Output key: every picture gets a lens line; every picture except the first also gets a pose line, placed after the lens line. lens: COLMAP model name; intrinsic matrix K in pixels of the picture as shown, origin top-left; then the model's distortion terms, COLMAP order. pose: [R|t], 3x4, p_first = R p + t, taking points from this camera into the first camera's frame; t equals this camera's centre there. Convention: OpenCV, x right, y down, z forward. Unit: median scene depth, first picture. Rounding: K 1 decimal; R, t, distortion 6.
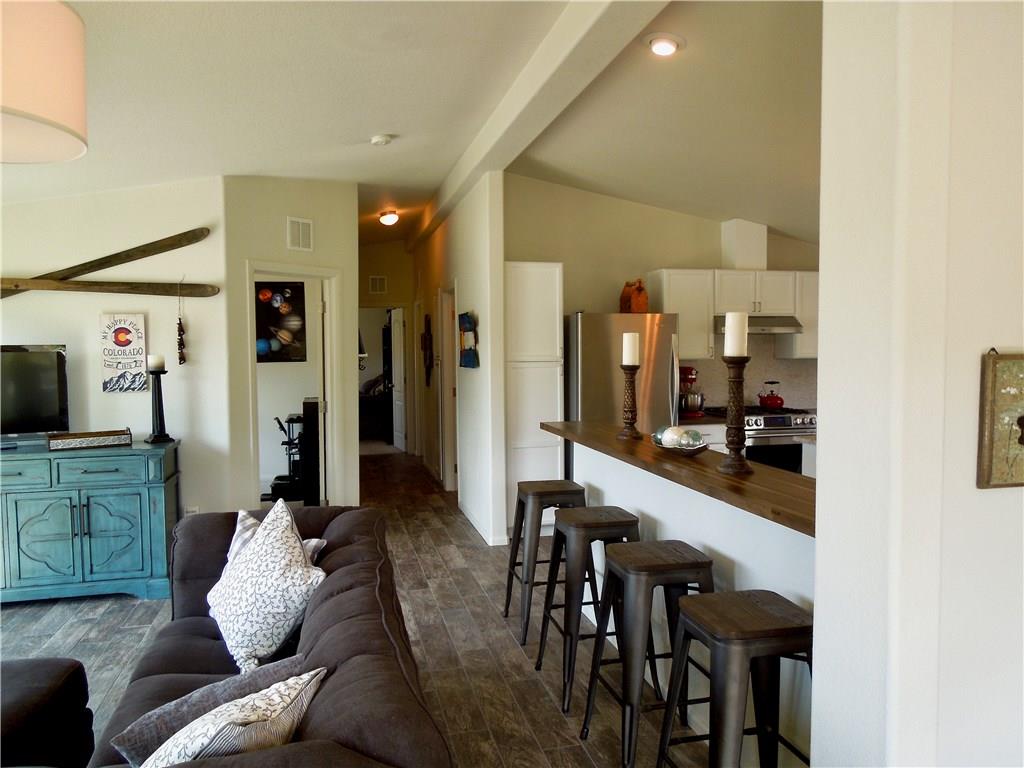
lens RADIAL K [[778.1, 0, 512.0], [0, 778.1, 384.0], [0, 0, 1]] dist [-0.000145, 0.002334]
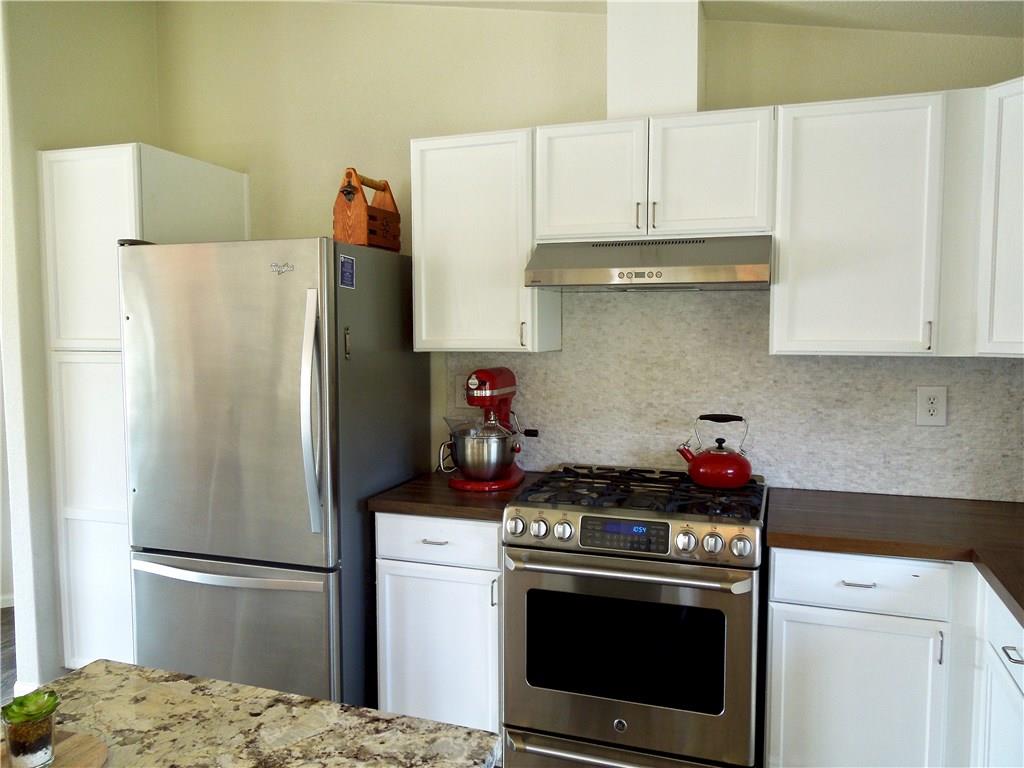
lens RADIAL K [[778.1, 0, 512.0], [0, 778.1, 384.0], [0, 0, 1]] dist [-0.000145, 0.002334]
pose [[0.840784, 0.043510, -0.539620, 0.538324], [-0.030445, 0.998988, 0.033112, -0.032790], [0.540515, -0.011411, 0.841257, 0.750253]]
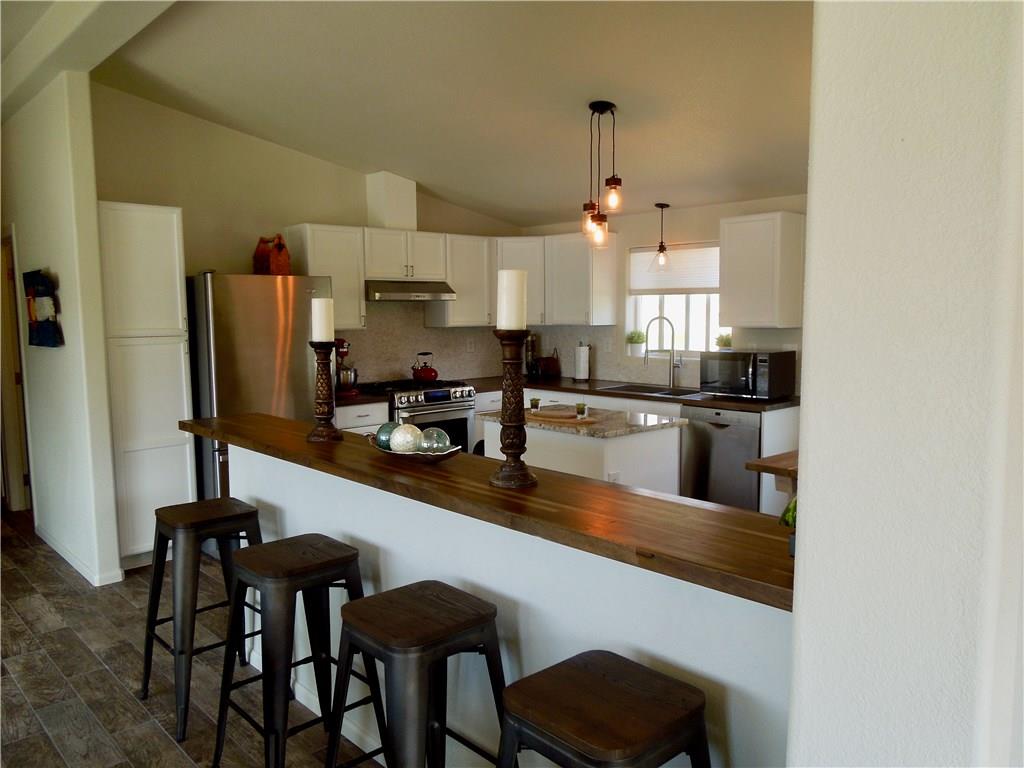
lens RADIAL K [[778.1, 0, 512.0], [0, 778.1, 384.0], [0, 0, 1]] dist [-0.000145, 0.002334]
pose [[0.870804, -0.049324, 0.489150, -0.037006], [0.029123, 0.998383, 0.048827, -0.009585], [-0.490767, -0.028273, 0.870832, 0.167834]]
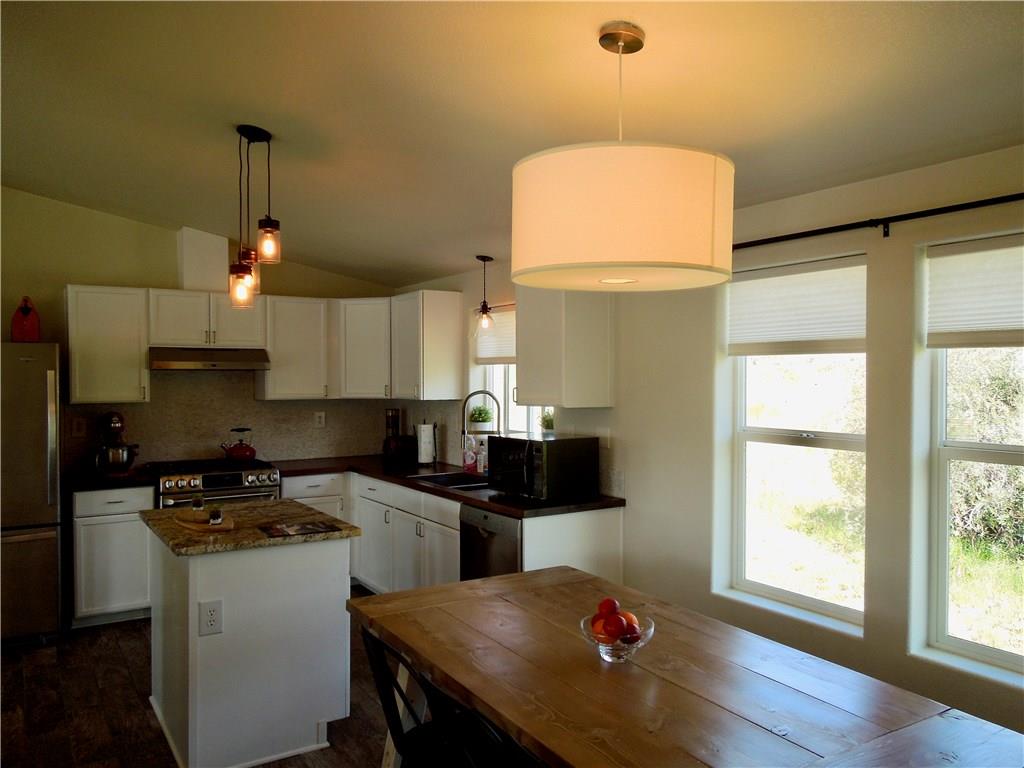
lens RADIAL K [[772.5, 0, 512.0], [0, 772.5, 384.0], [0, 0, 1]] dist [0.000599, 0.004146]
pose [[0.941279, 0.000506, 0.337628, 0.391376], [0.013802, 0.999105, -0.039975, -0.016095], [-0.337347, 0.042288, 0.940430, 0.164991]]
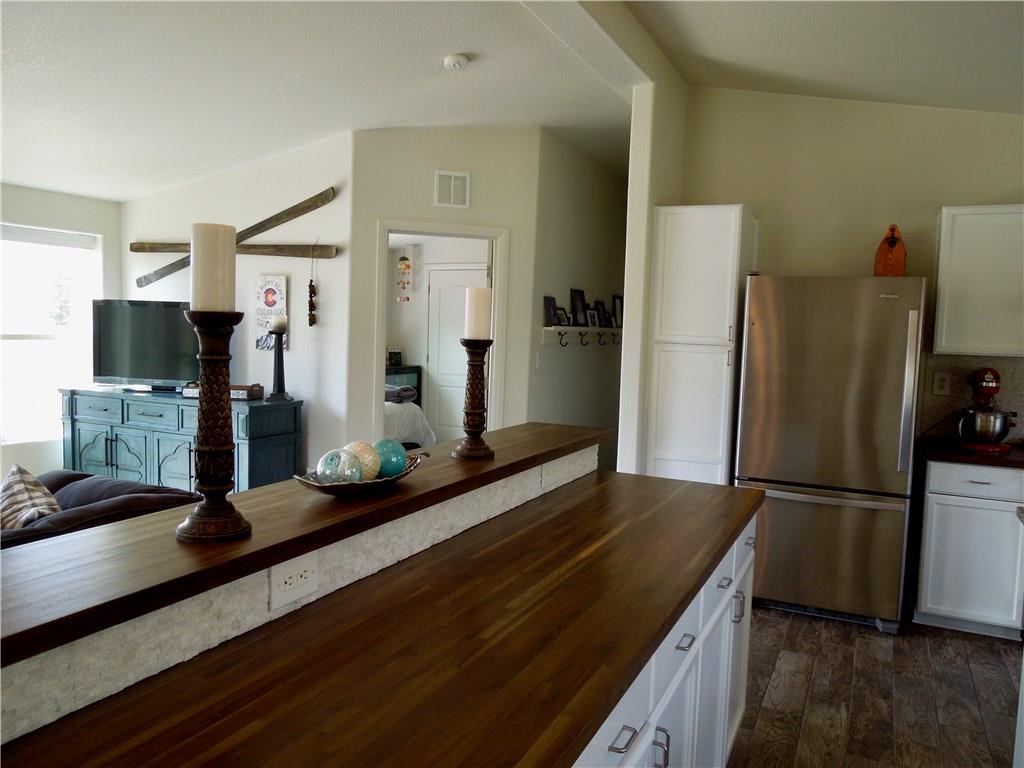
lens RADIAL K [[778.1, 0, 512.0], [0, 778.1, 384.0], [0, 0, 1]] dist [-0.000145, 0.002334]
pose [[0.780550, 0.081581, -0.619747, 0.361991], [-0.070263, 0.996614, 0.042696, -0.010871], [0.621132, 0.010219, 0.783640, 0.340000]]
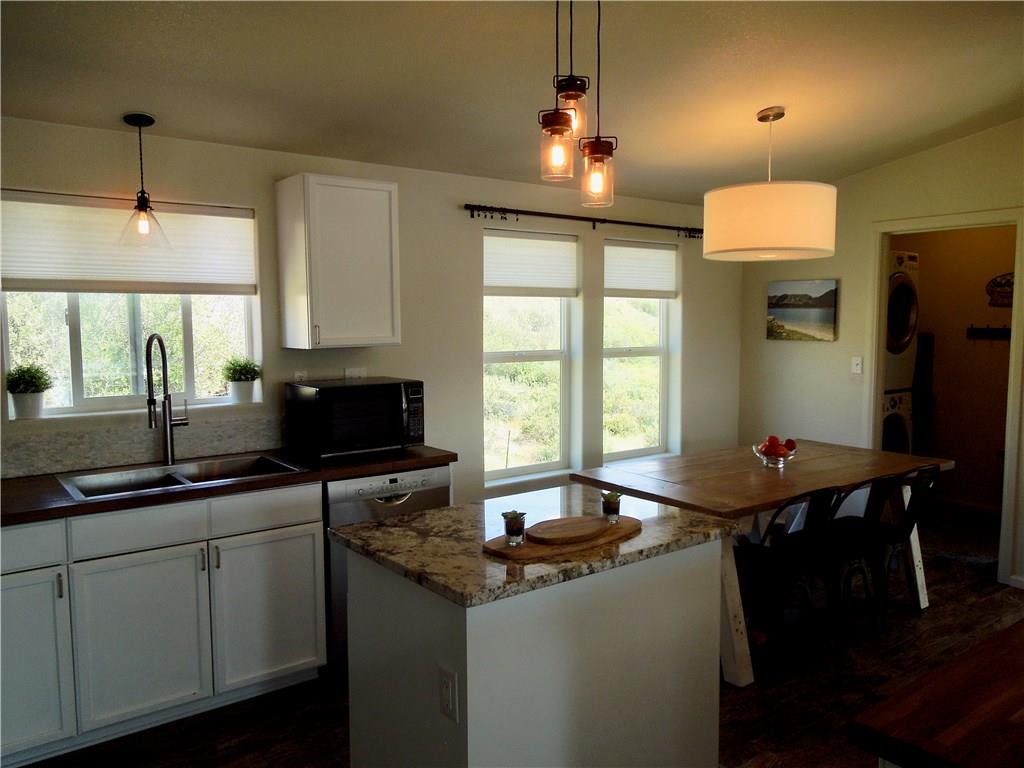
lens RADIAL K [[769.3, 0, 512.0], [0, 769.3, 384.0], [0, 0, 1]] dist [-0.005165, 0.000949]
pose [[-0.408136, -0.071244, 0.910137, 0.052760], [0.053930, 0.993328, 0.101940, -0.049717], [-0.911327, 0.090689, -0.401570, 0.968995]]
